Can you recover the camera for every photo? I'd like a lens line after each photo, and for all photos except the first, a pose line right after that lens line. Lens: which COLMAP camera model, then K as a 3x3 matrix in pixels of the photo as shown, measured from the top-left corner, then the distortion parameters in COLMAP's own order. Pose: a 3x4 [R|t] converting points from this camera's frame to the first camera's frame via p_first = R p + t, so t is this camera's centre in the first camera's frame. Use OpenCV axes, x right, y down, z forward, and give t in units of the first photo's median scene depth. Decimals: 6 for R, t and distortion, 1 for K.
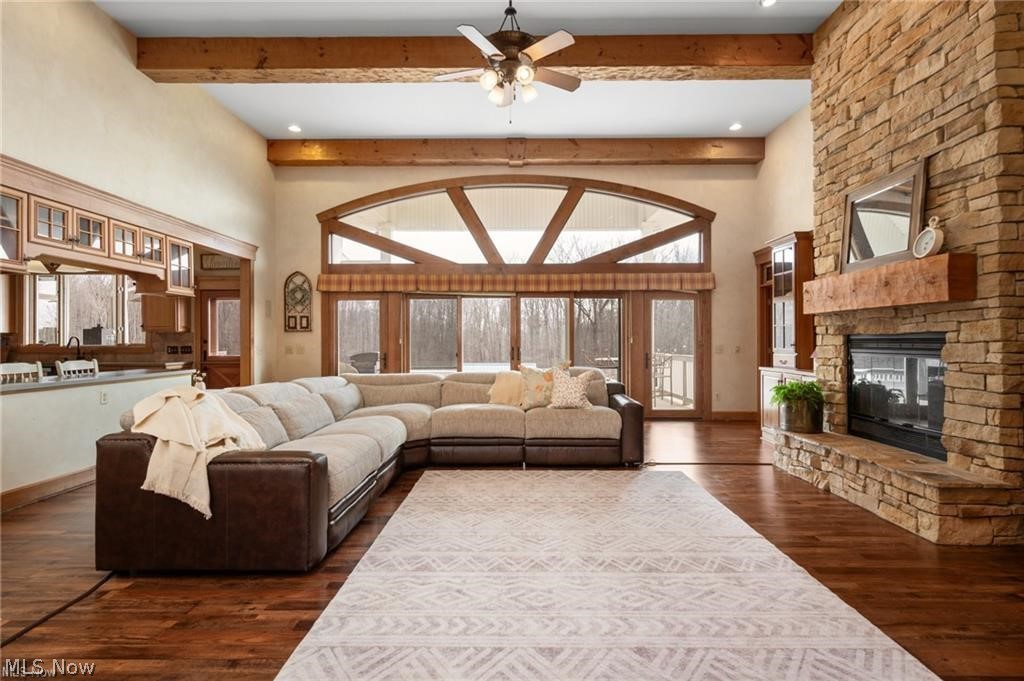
lens RADIAL K [[502.6, 0, 513.9], [0, 502.6, 337.0], [0, 0, 1]] dist [0.006337, -0.000777]
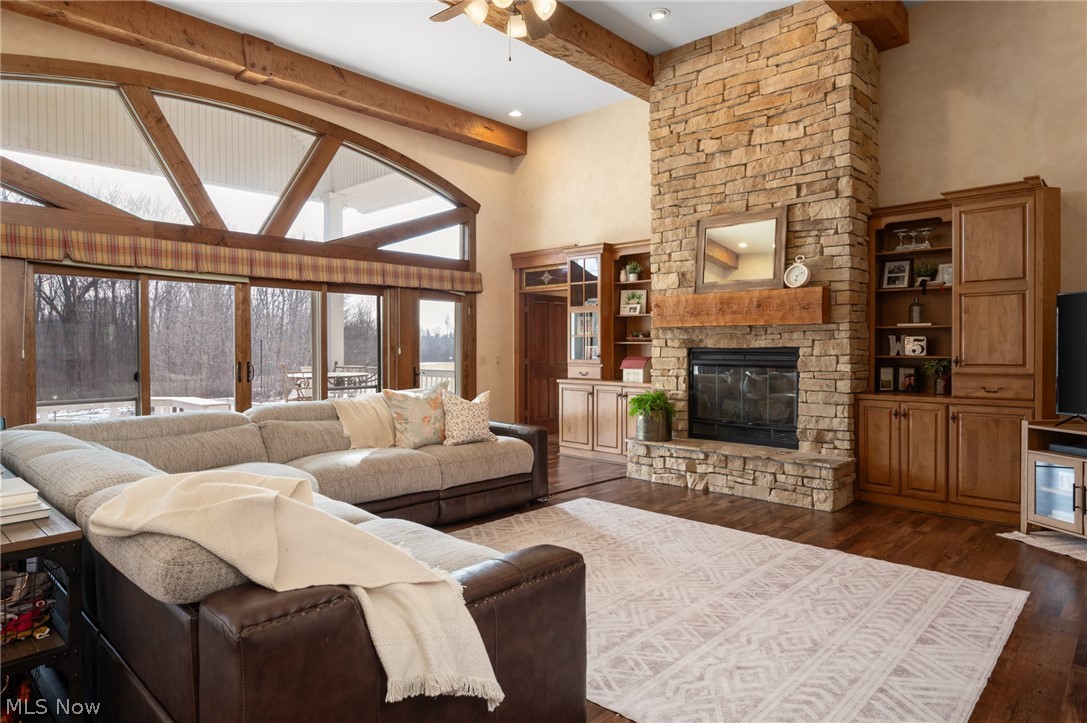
lens RADIAL K [[636.0, 0, 543.8], [0, 636.0, 355.8], [0, 0, 1]] dist [0.003745, -0.003185]
pose [[0.691544, -0.009137, 0.722276, -0.600126], [-0.007181, 0.999784, 0.019523, -0.012406], [-0.722298, -0.018688, 0.691329, 0.290728]]
